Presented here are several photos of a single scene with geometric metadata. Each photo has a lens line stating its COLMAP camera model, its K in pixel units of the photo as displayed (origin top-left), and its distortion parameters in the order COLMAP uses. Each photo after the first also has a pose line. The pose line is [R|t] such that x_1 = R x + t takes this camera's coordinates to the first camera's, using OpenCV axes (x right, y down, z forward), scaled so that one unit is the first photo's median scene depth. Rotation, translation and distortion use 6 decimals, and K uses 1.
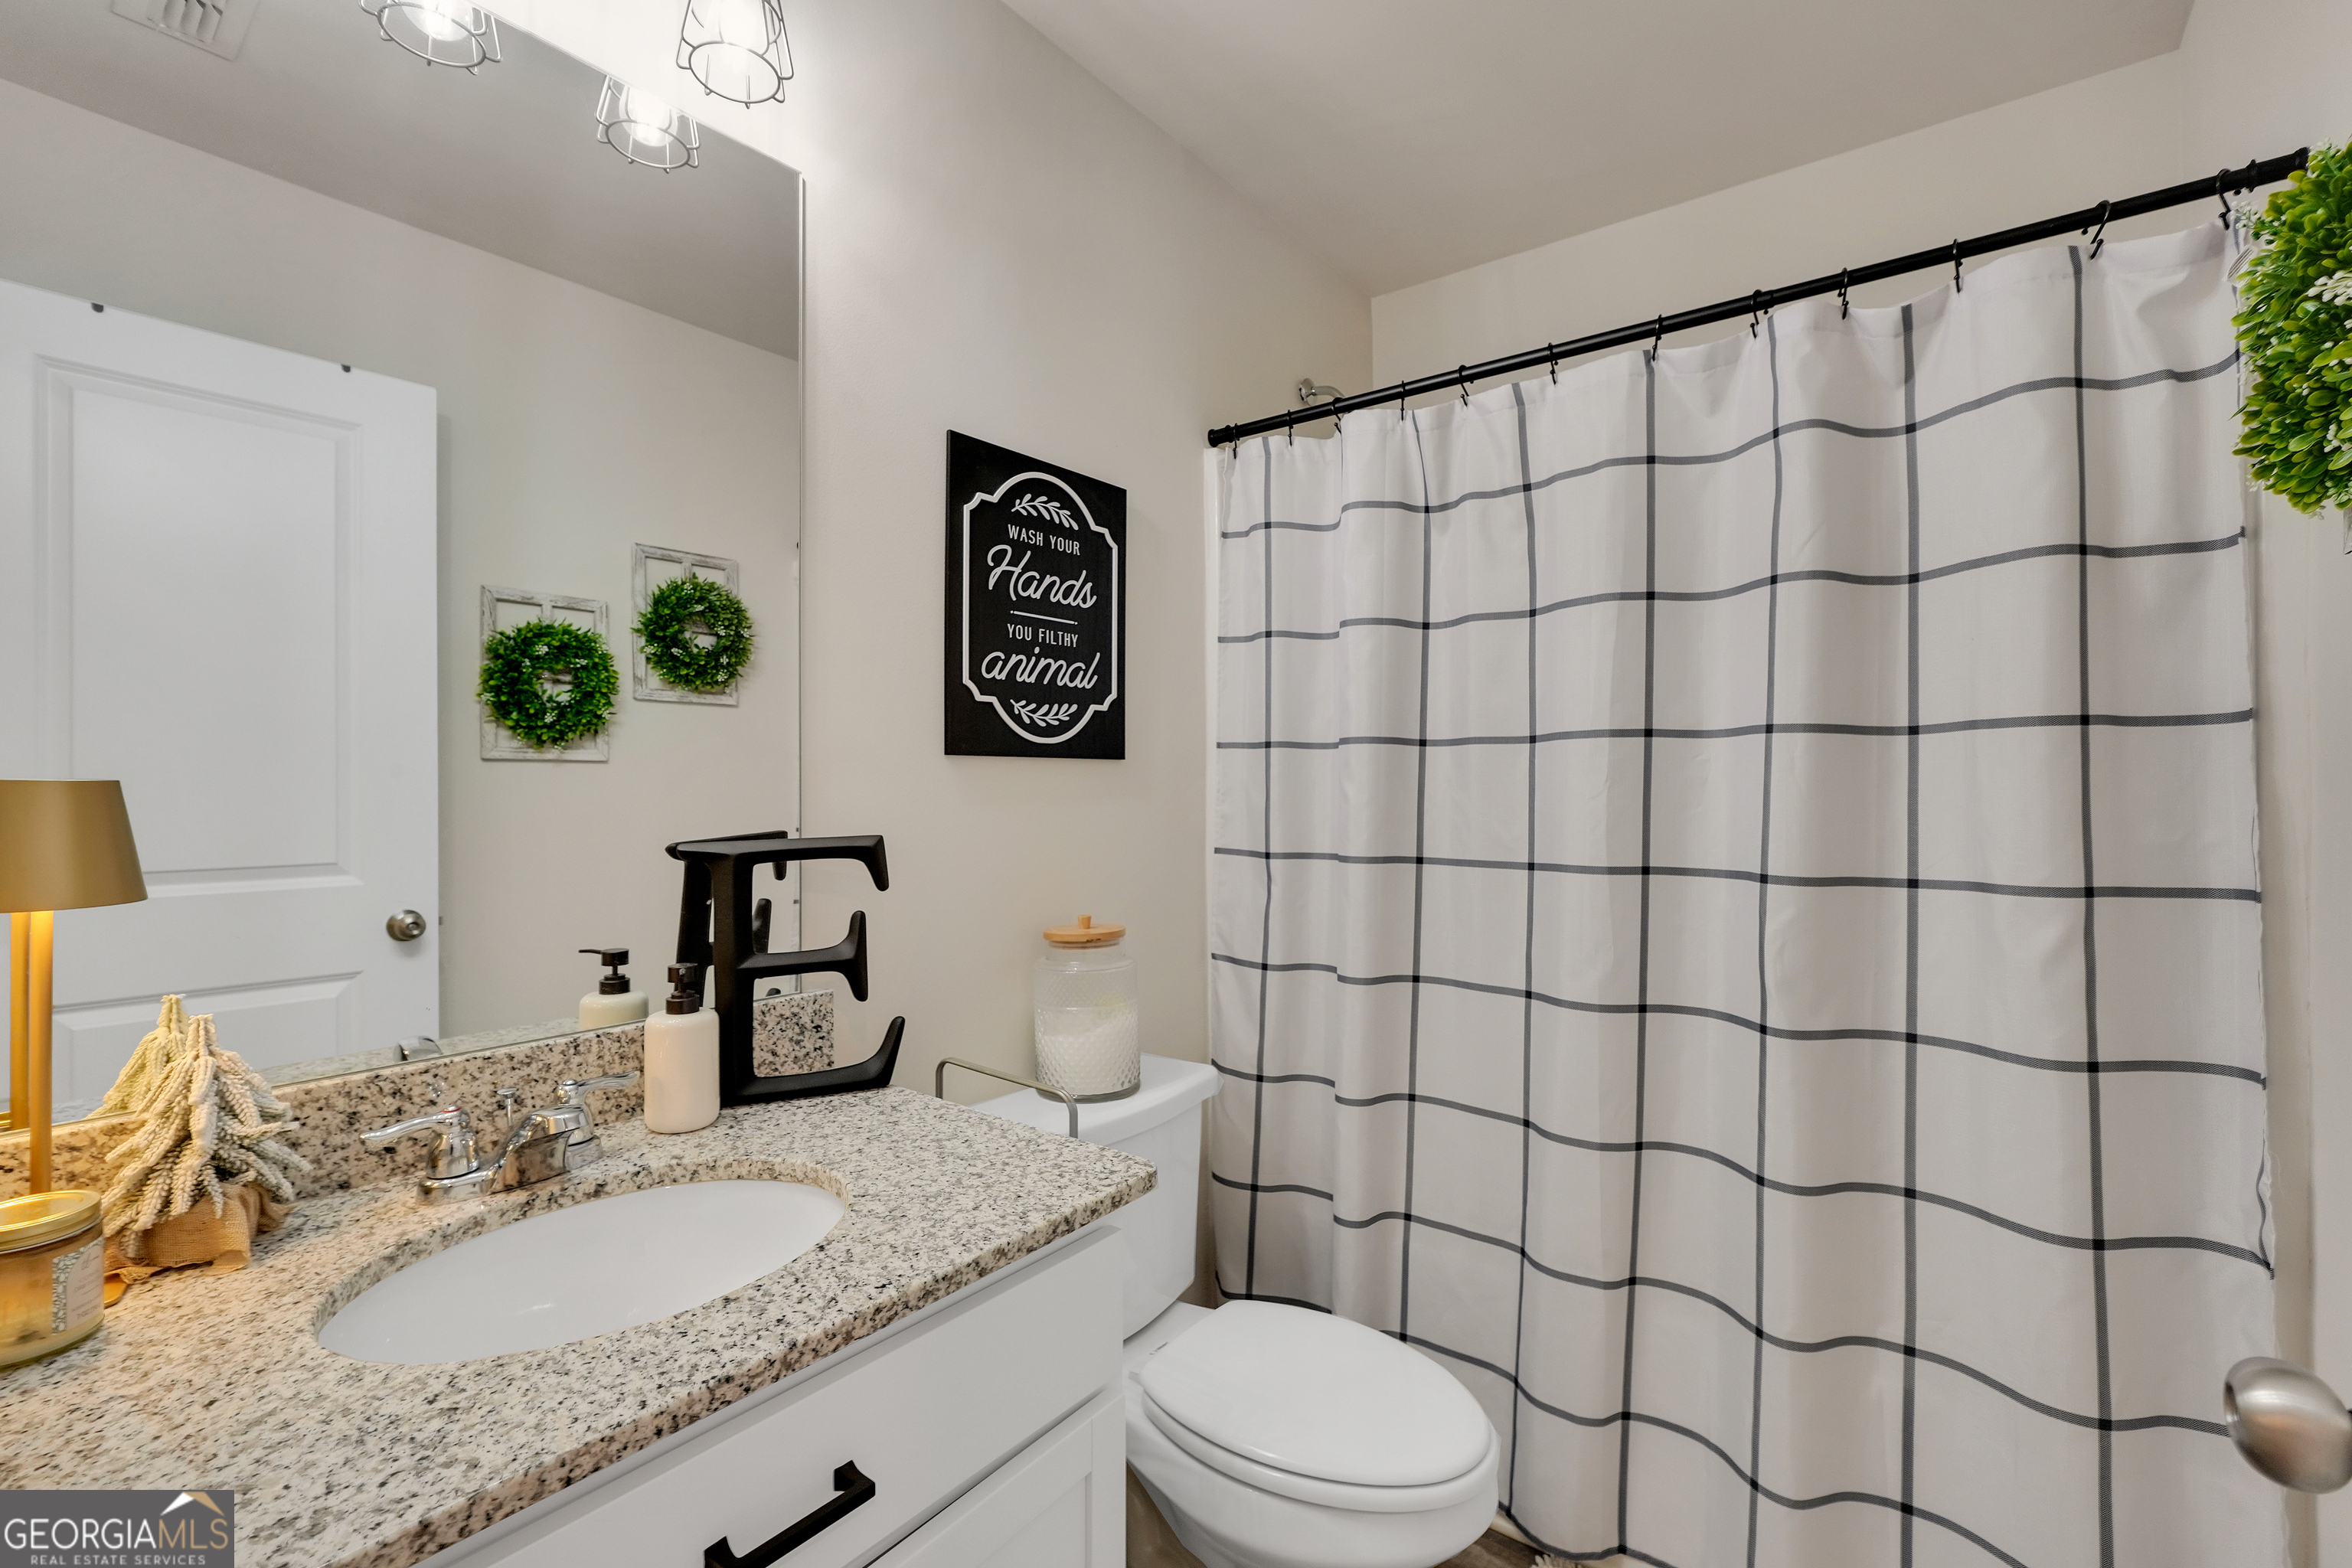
lens RADIAL K [[1012.3, 0, 1138.8], [0, 1012.3, 783.0], [0, 0, 1]] dist [-0.020430, 0.007138]
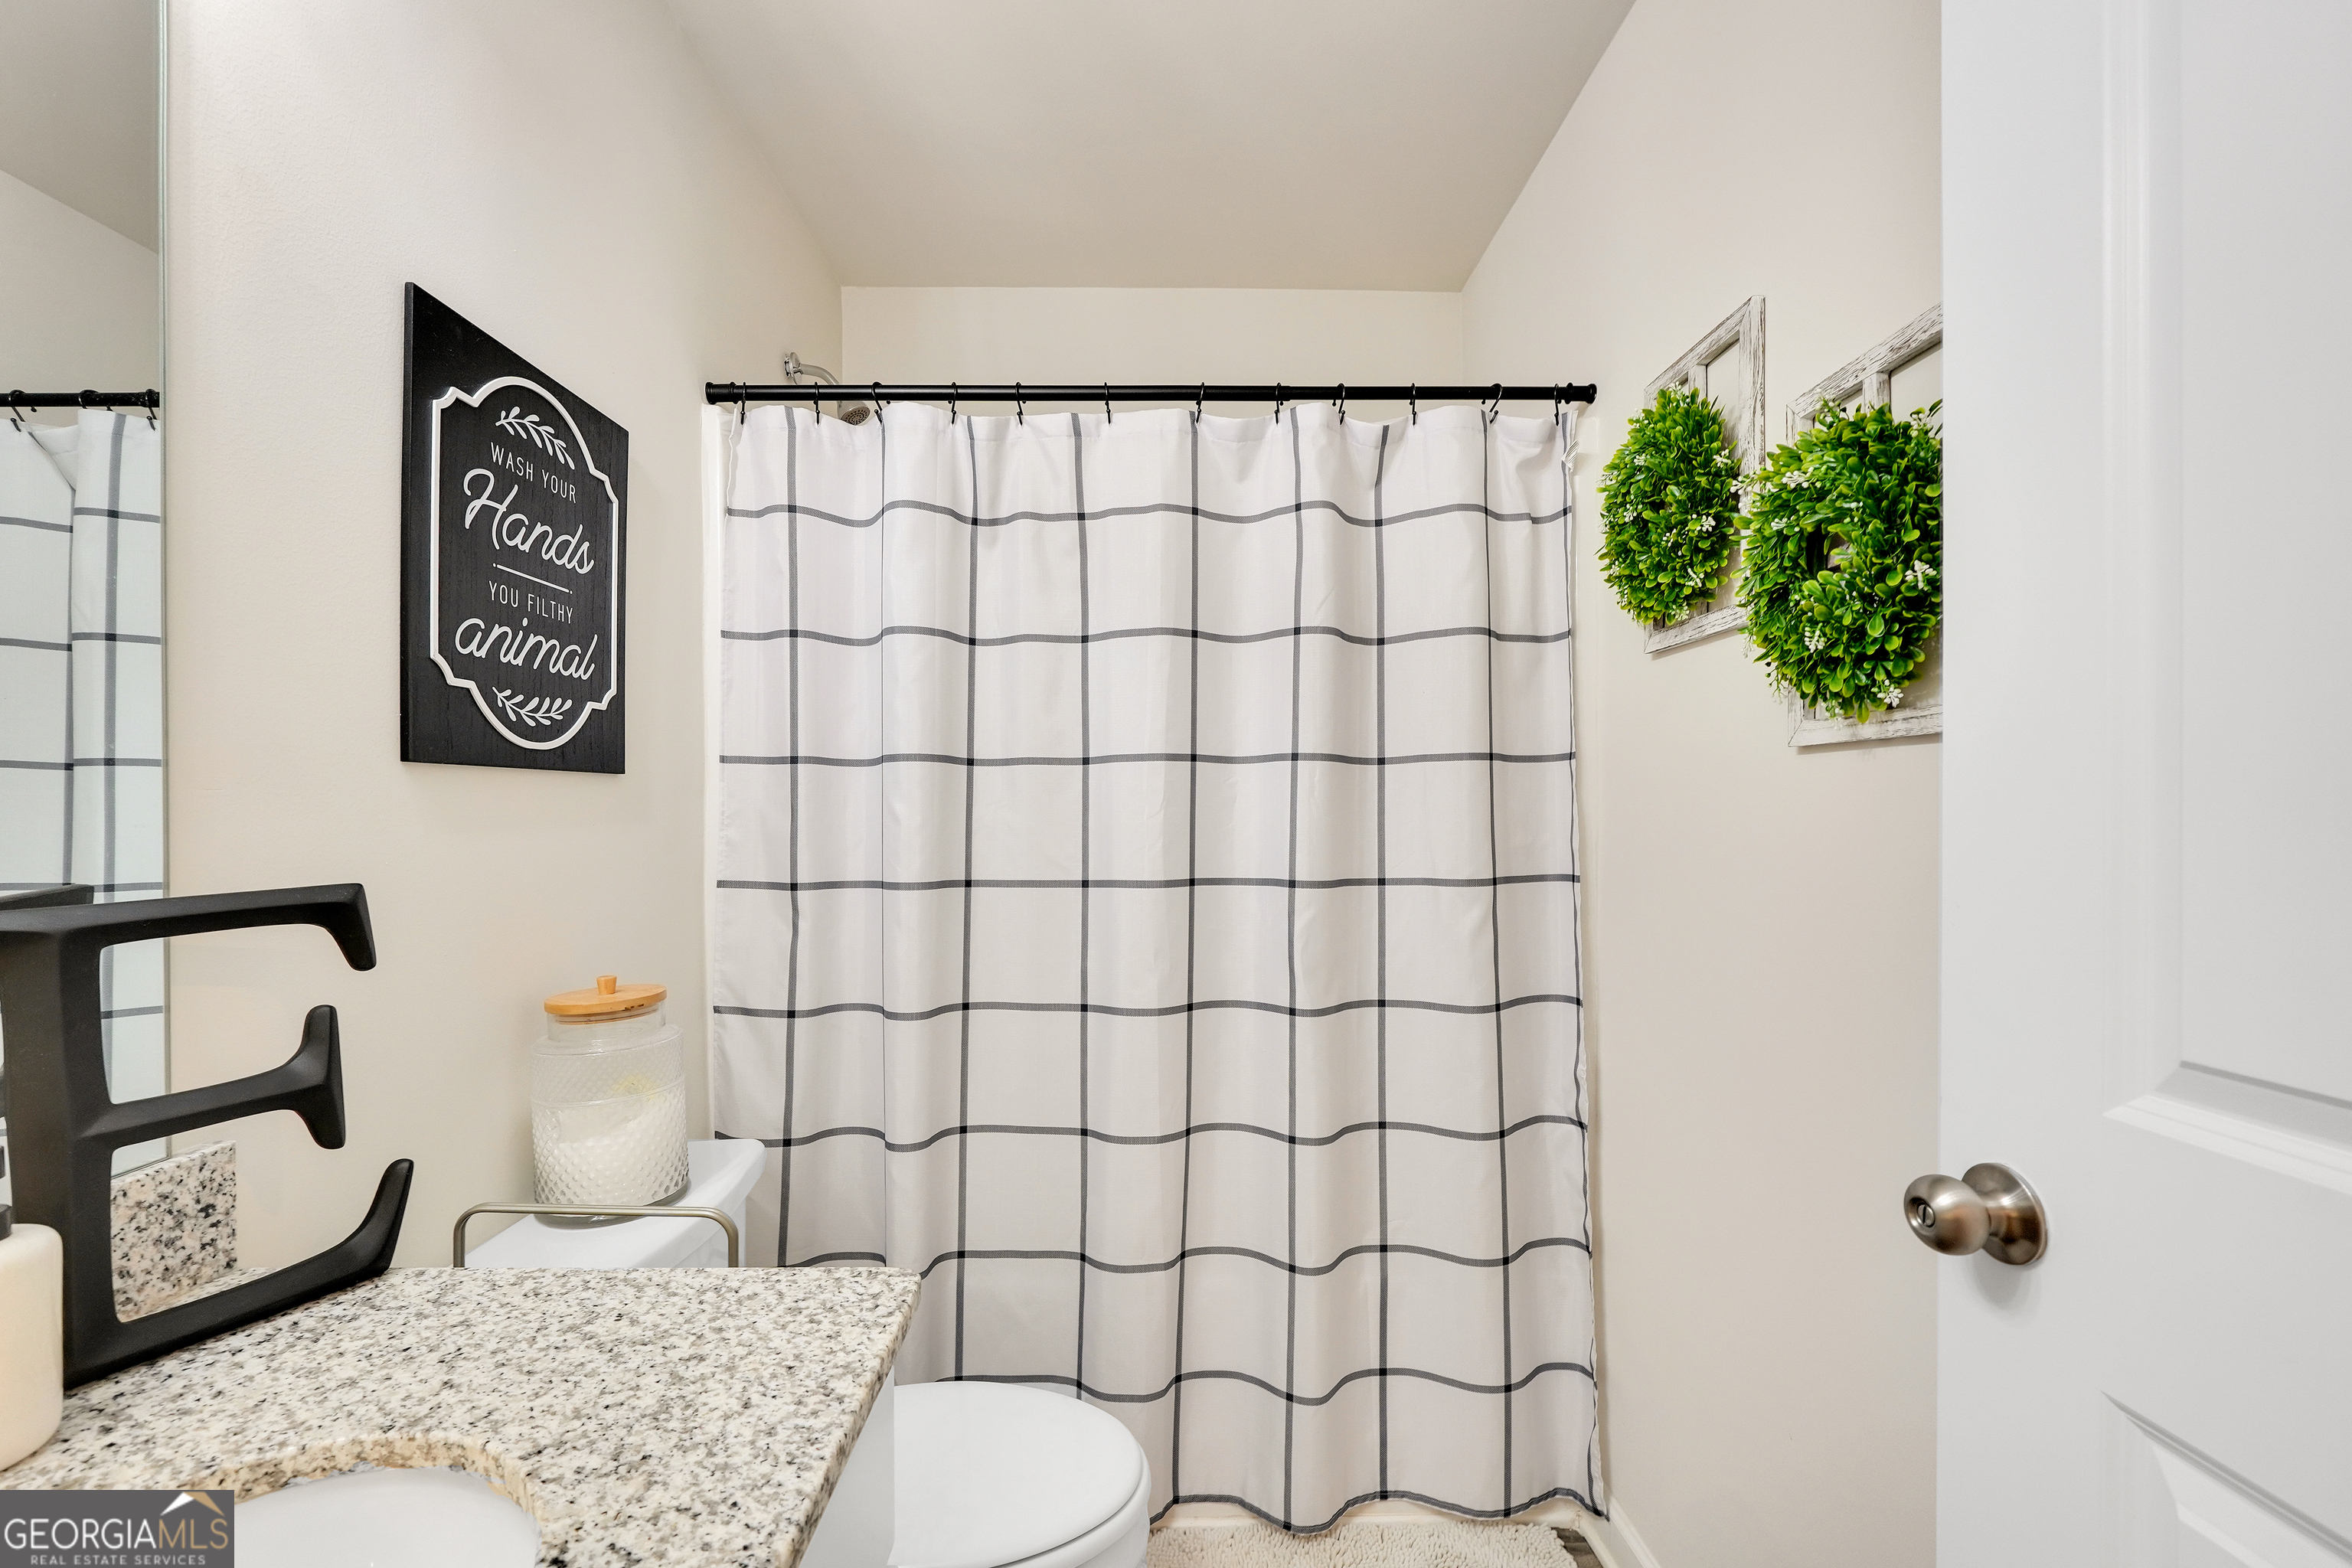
lens RADIAL K [[1004.2, 0, 1180.8], [0, 1004.2, 809.9], [0, 0, 1]] dist [-0.021787, 0.007807]
pose [[0.779279, -0.004291, 0.626662, -0.187258], [0.001880, 0.999988, 0.004509, 0.002506], [-0.626674, -0.002336, 0.779278, 0.142161]]
